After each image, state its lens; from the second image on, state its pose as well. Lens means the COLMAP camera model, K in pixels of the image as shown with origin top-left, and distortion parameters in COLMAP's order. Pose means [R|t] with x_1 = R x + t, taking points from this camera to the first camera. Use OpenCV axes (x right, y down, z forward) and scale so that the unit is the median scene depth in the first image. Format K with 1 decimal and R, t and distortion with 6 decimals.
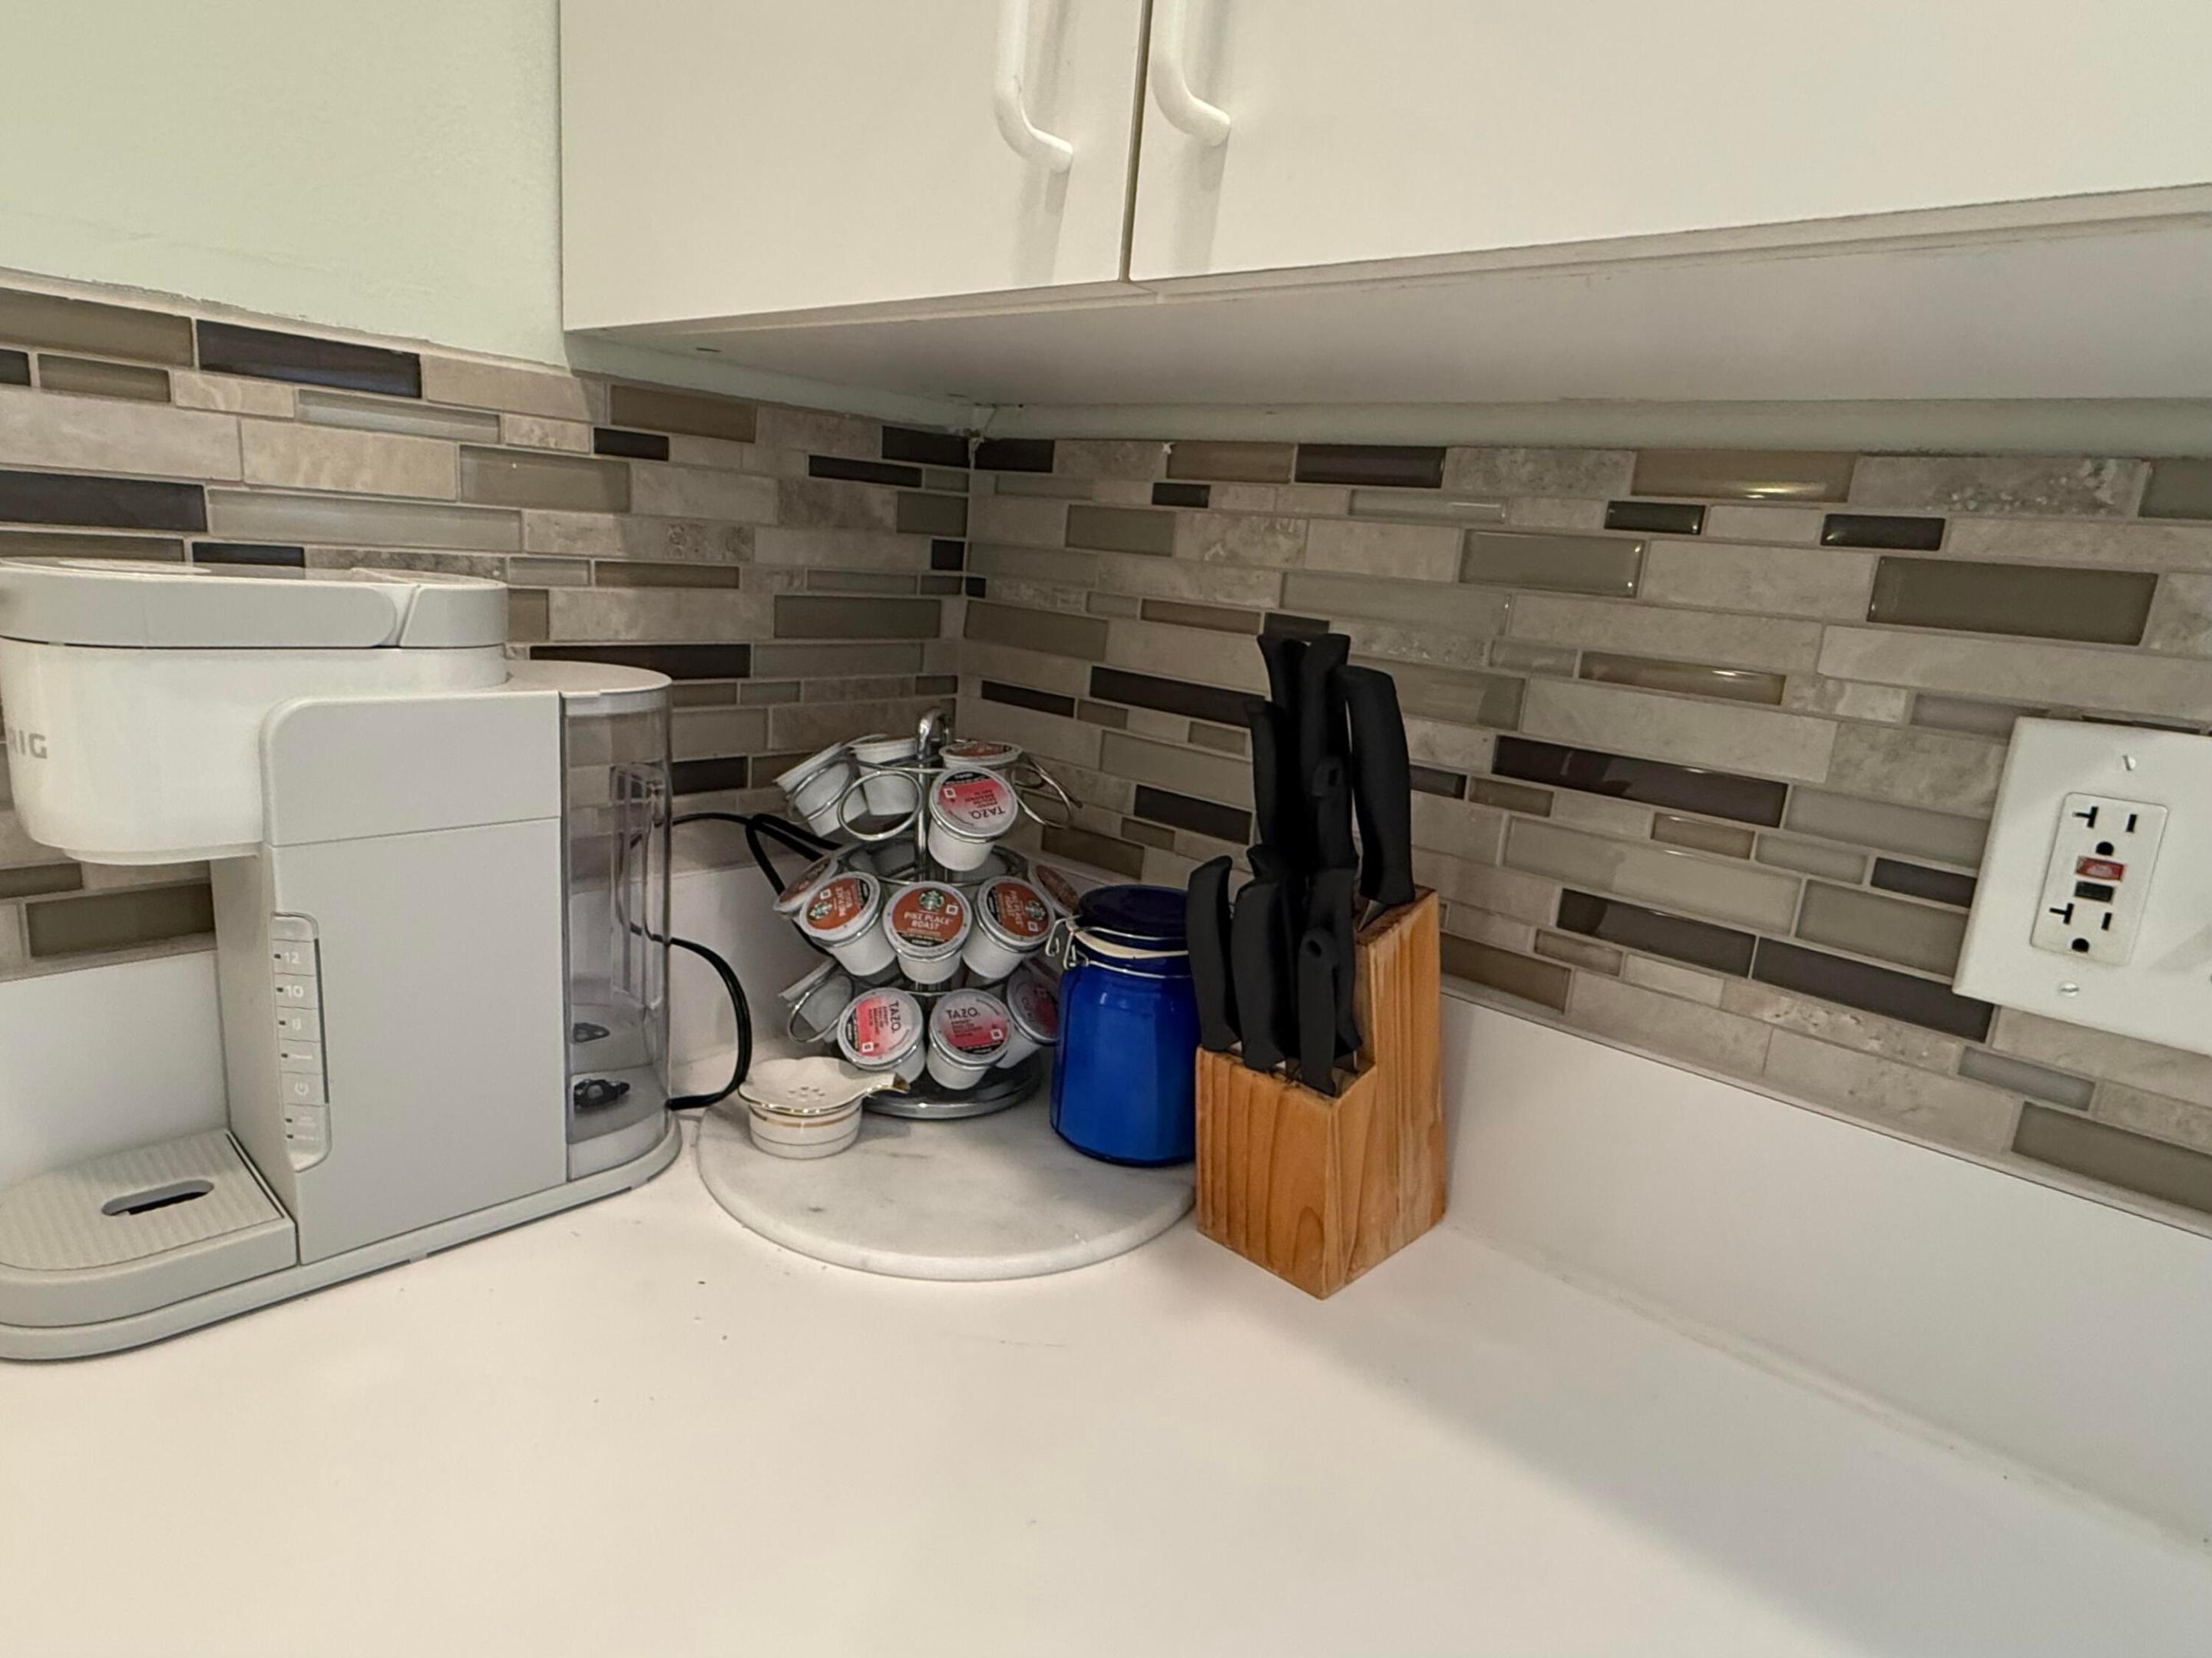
lens RADIAL K [[1237.2, 0, 1105.6], [0, 1237.2, 829.9], [0, 0, 1]] dist [0.001259, 0.000250]
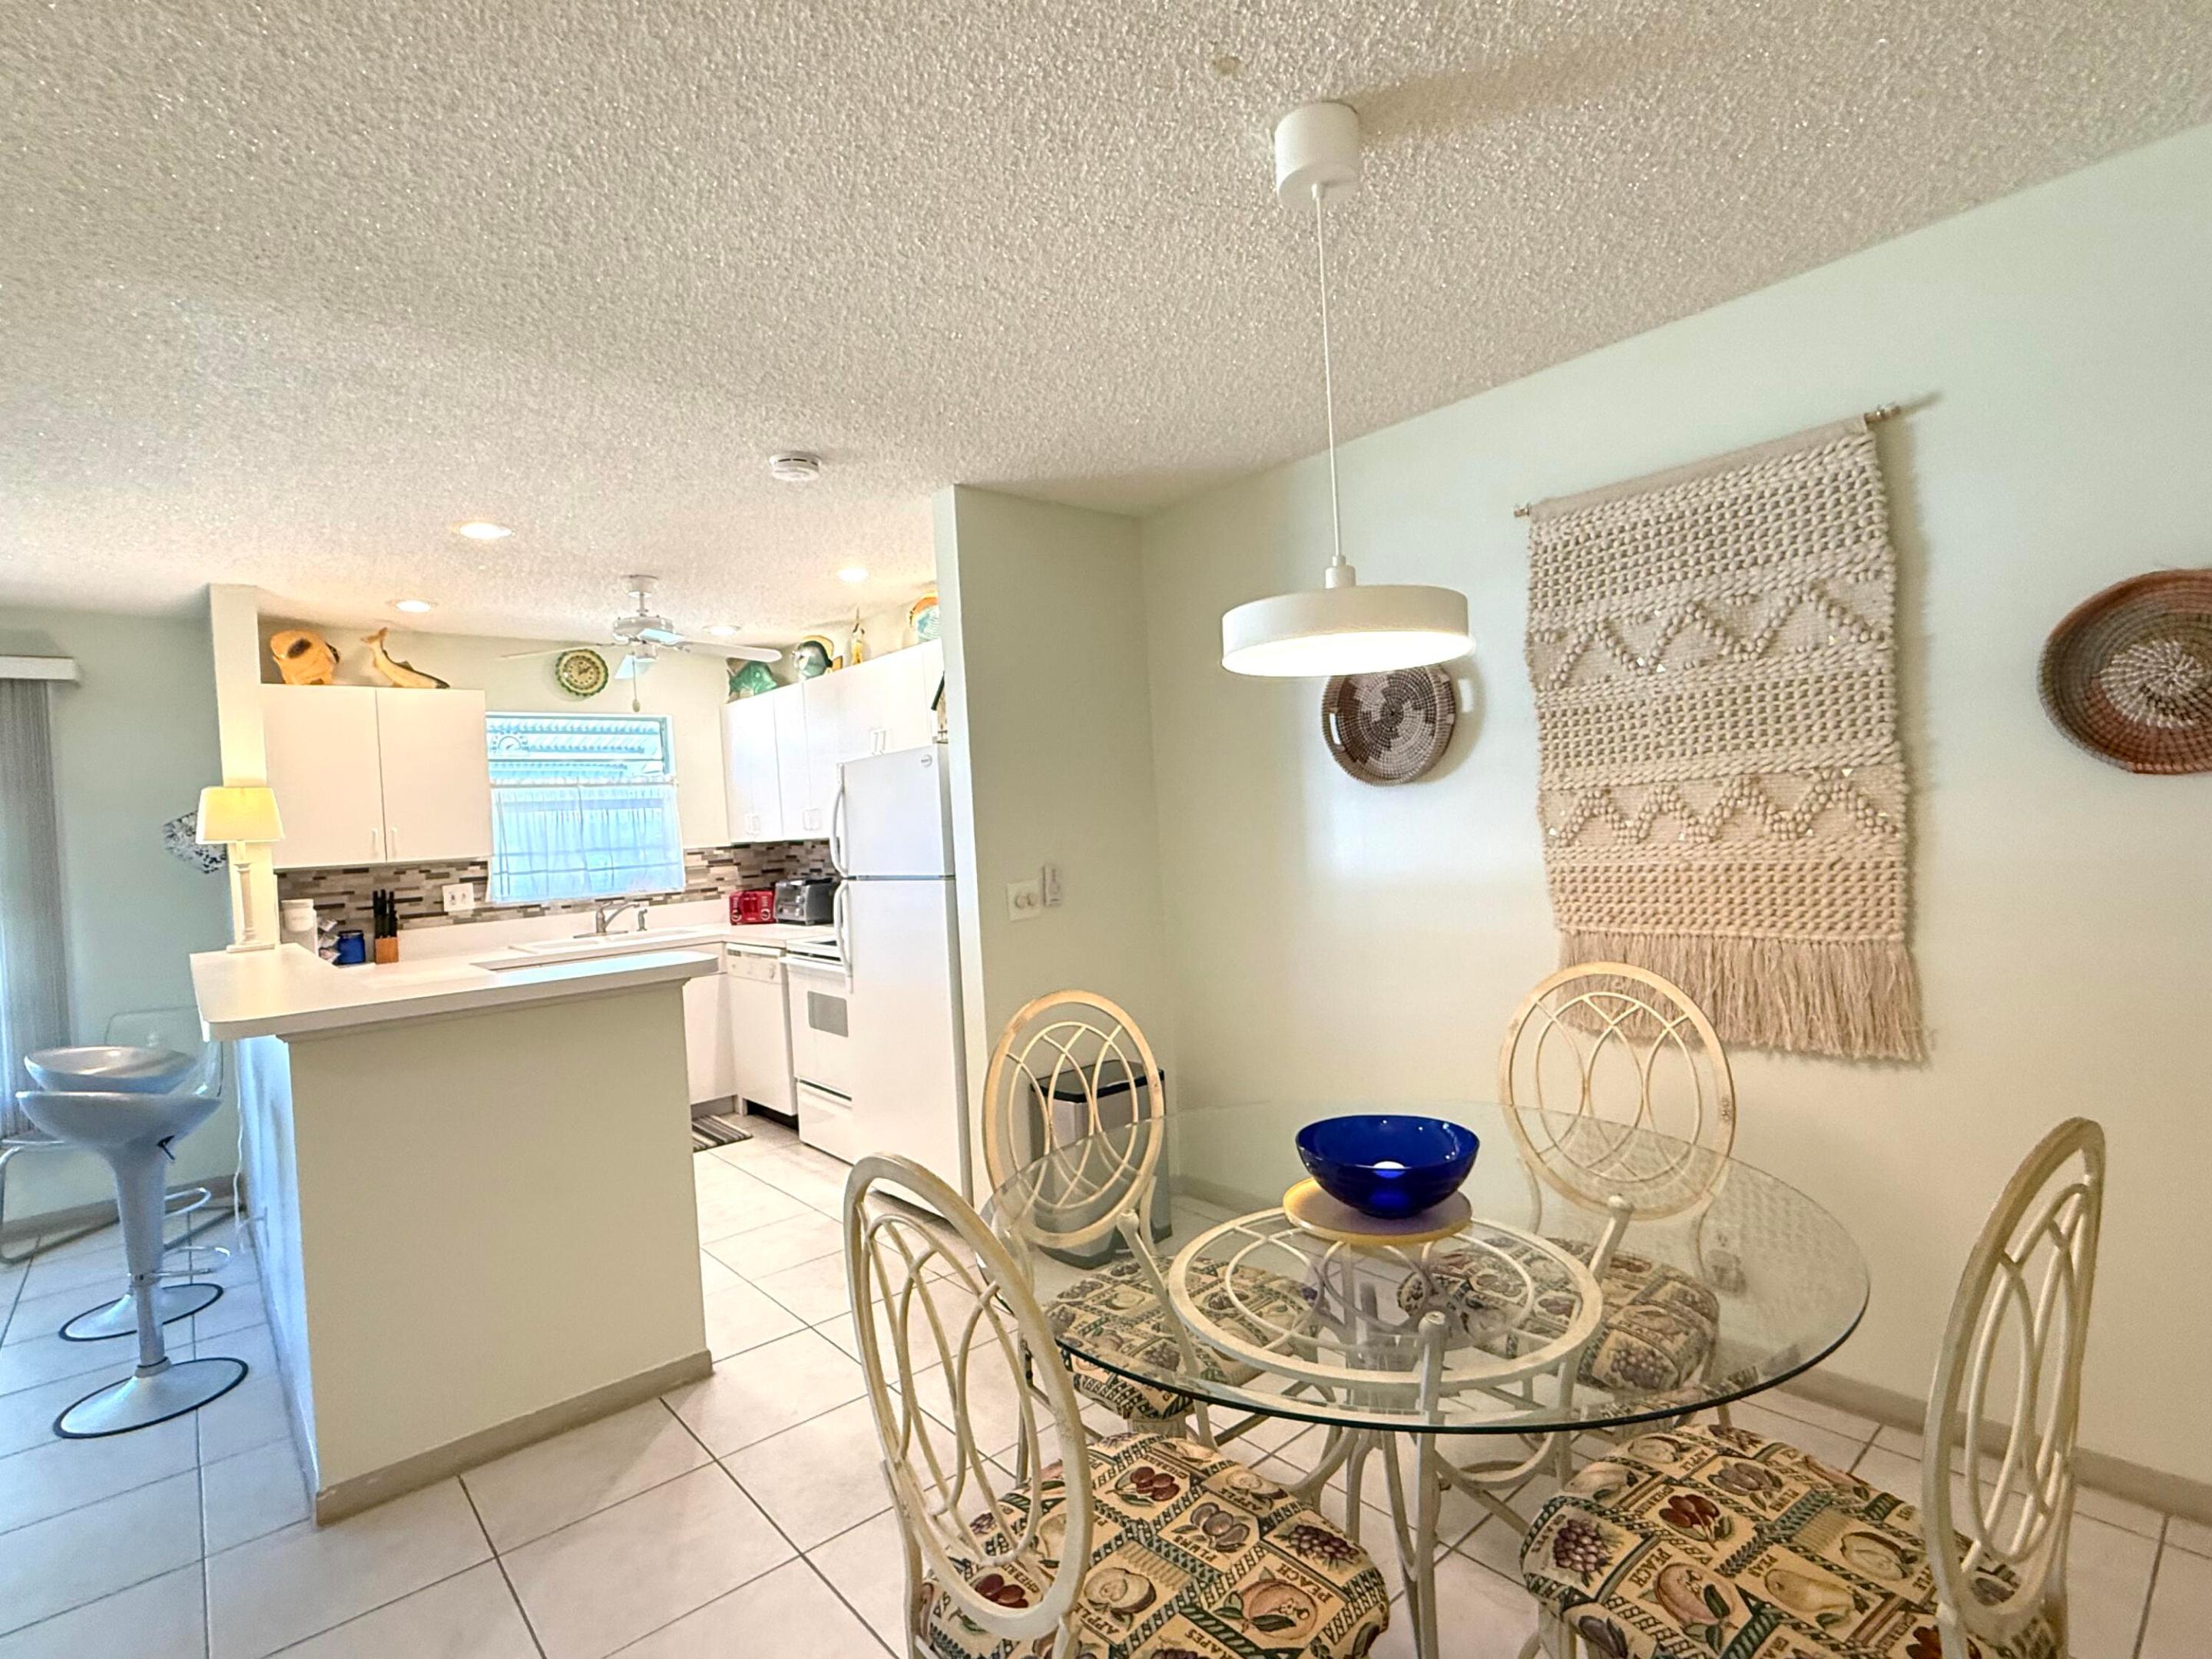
lens RADIAL K [[1080.1, 0, 1100.9], [0, 1080.1, 833.4], [0, 0, 1]] dist [-0.001990, 0.000166]
pose [[0.110401, -0.105985, 0.988220, -7.038967], [0.288918, 0.954782, 0.070122, 0.422877], [-0.950967, 0.277773, 0.136030, -5.254574]]
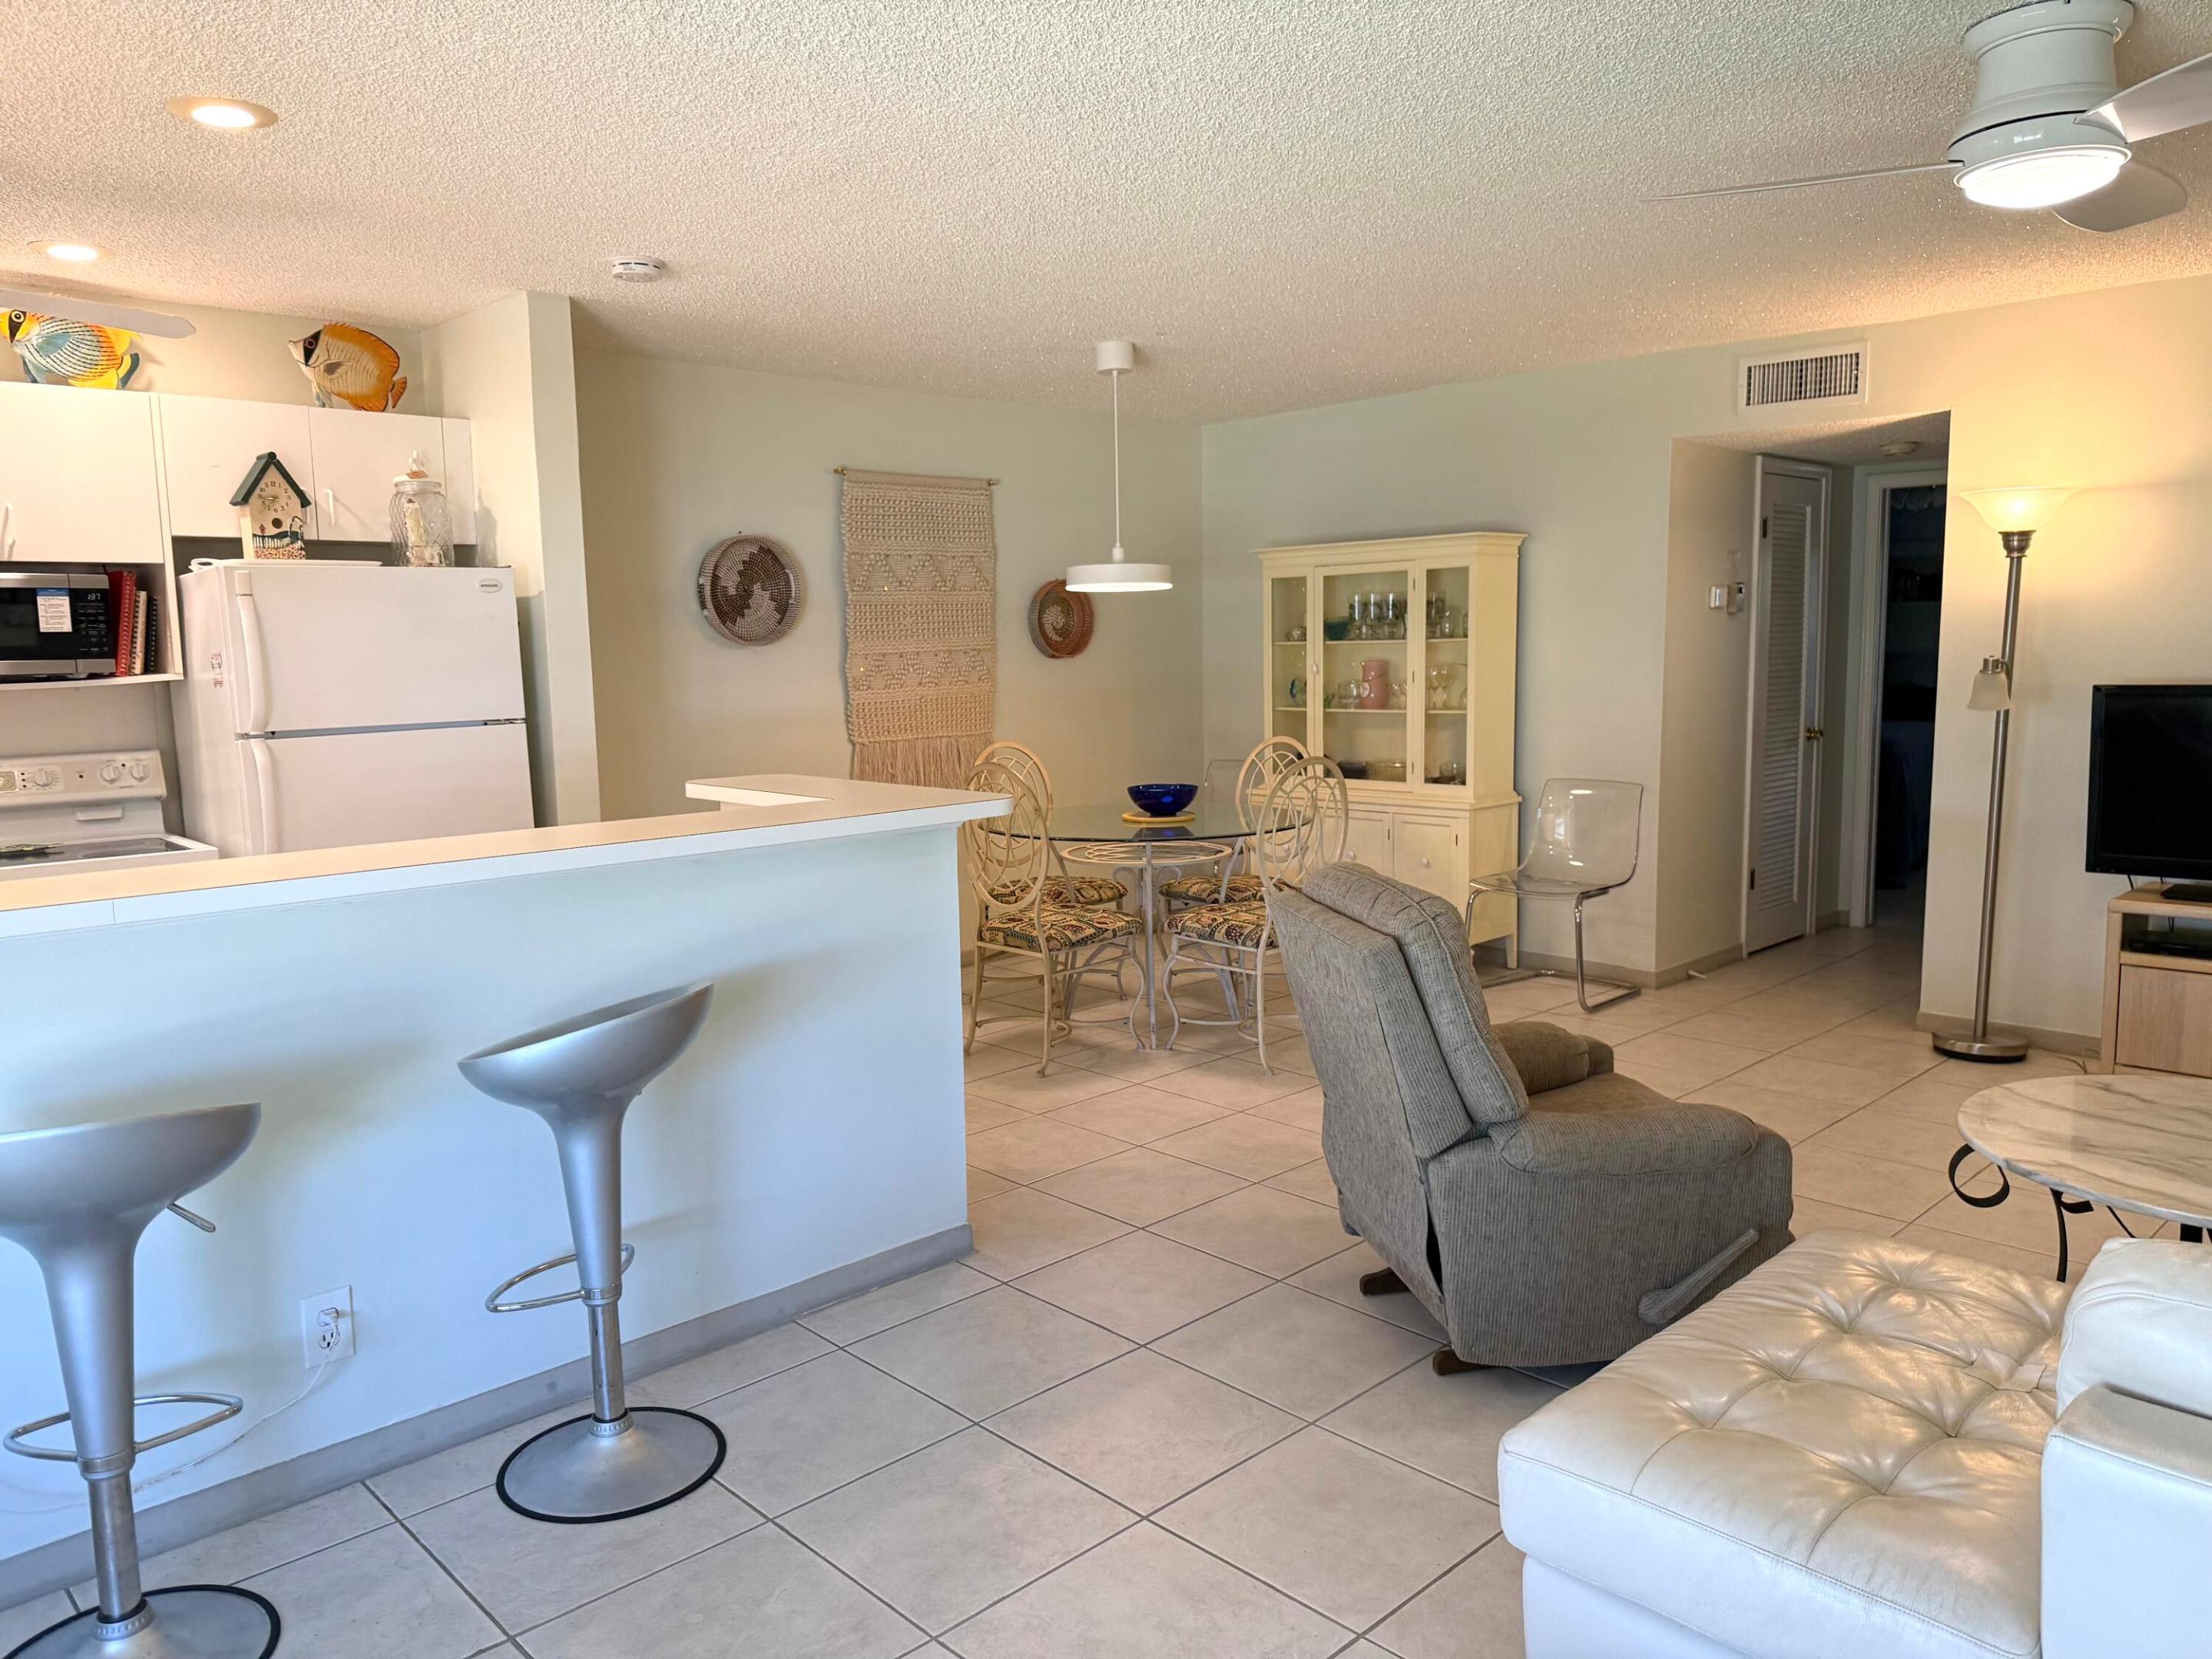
lens RADIAL K [[1557.2, 0, 1106.0], [0, 1557.2, 829.5], [0, 0, 1]] dist [0.072232, -0.100798]
pose [[-0.995596, -0.076259, 0.054526, -4.681572], [-0.052768, 0.936599, 0.346408, -1.446773], [-0.077486, 0.342005, -0.936498, 3.363096]]
